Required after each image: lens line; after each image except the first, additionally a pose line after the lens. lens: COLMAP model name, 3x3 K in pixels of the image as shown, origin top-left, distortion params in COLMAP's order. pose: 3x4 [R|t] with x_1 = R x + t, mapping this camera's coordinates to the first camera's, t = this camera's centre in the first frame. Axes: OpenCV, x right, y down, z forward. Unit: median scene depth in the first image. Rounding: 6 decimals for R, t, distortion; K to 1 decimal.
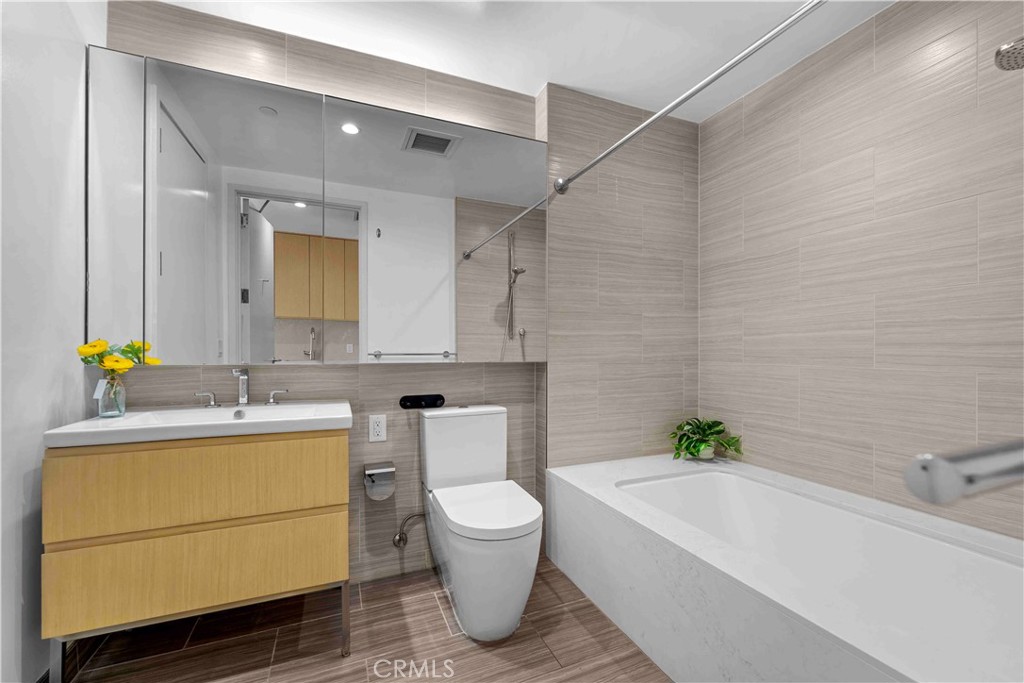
lens RADIAL K [[417.0, 0, 507.3], [0, 417.0, 344.6], [0, 0, 1]] dist [-0.000031, -0.000289]
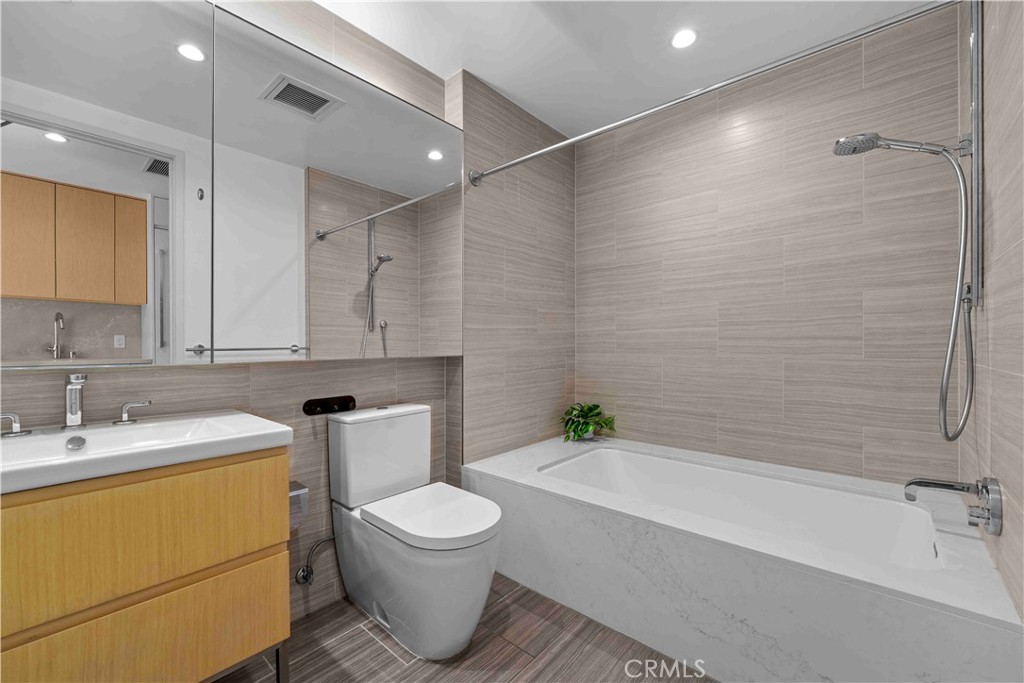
lens RADIAL K [[416.7, 0, 509.8], [0, 416.7, 338.5], [0, 0, 1]] dist [0.000944, -0.000118]
pose [[0.899813, 0.001071, 0.436275, -0.241089], [-0.001742, 0.999998, 0.001138, -0.000147], [-0.436273, -0.001784, 0.899813, 0.078389]]
